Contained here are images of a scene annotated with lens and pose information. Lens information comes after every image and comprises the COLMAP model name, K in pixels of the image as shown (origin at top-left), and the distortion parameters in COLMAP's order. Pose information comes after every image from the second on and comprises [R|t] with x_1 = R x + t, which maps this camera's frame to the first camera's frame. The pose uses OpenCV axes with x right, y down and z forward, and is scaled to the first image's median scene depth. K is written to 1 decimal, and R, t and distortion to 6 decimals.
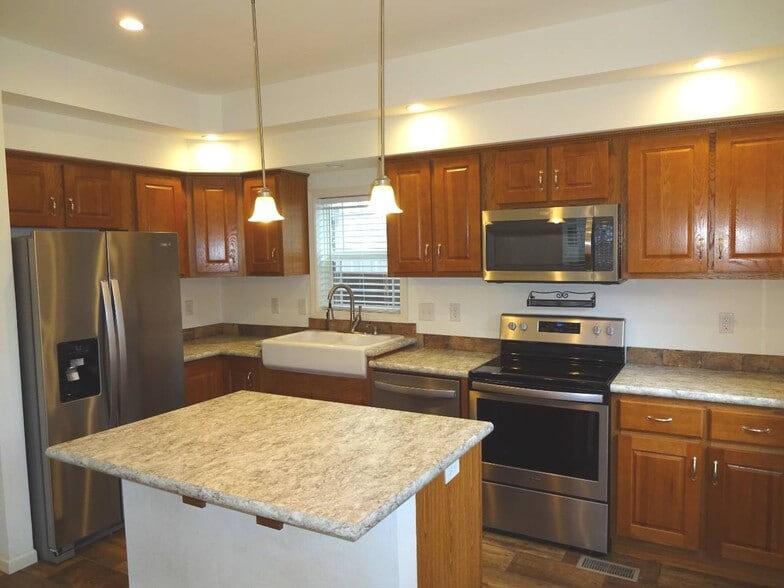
lens RADIAL K [[591.5, 0, 393.8], [0, 591.5, 295.5], [0, 0, 1]] dist [0.007828, -0.003066]
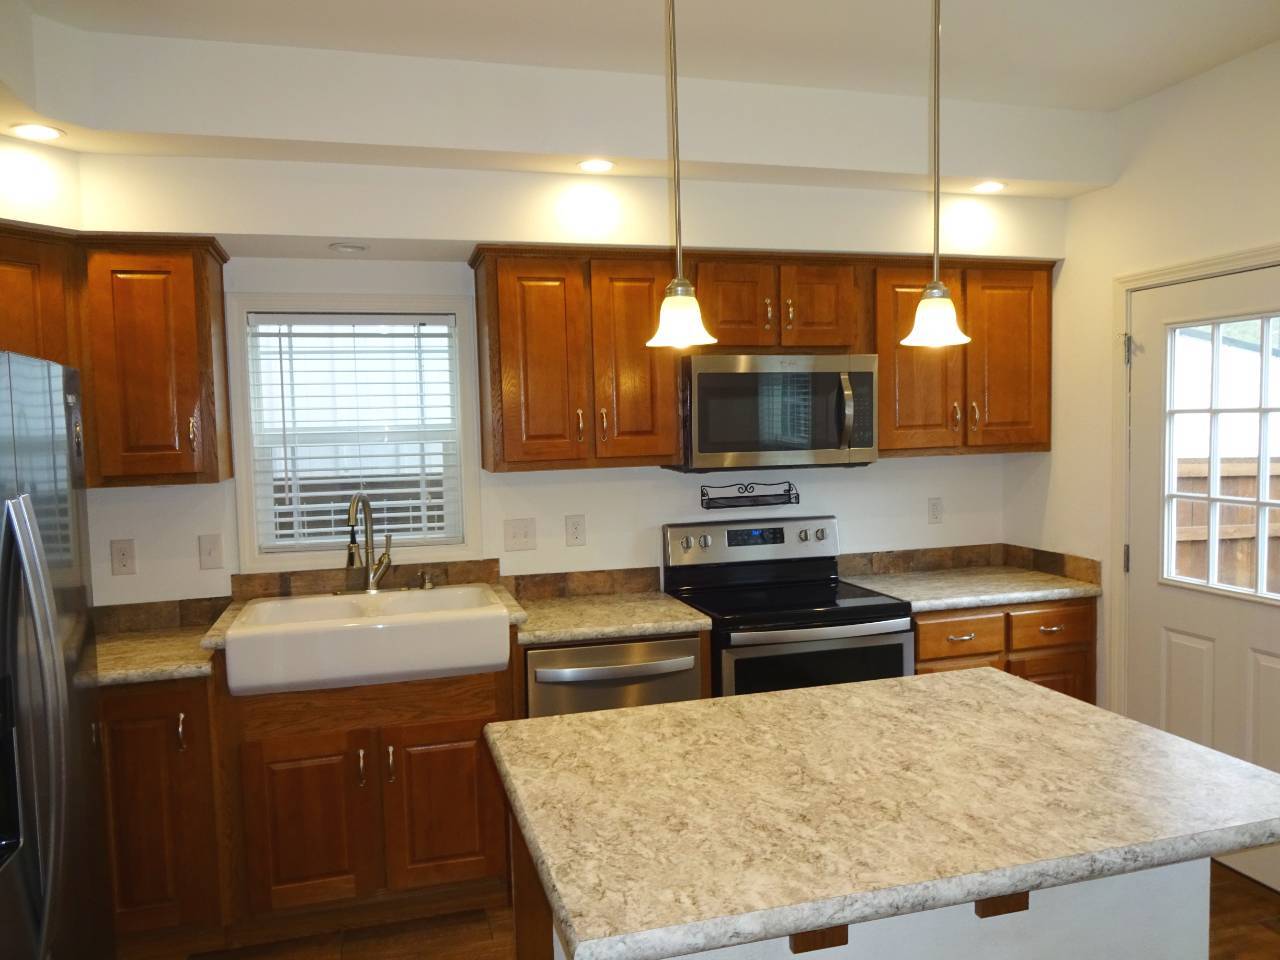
lens RADIAL K [[965.8, 0, 642.9], [0, 965.8, 482.4], [0, 0, 1]] dist [0.007828, -0.003066]
pose [[0.694594, -0.041214, 0.718220, -0.720160], [0.066926, 0.997730, -0.007471, -0.009281], [-0.716282, 0.053257, 0.695776, 0.413933]]
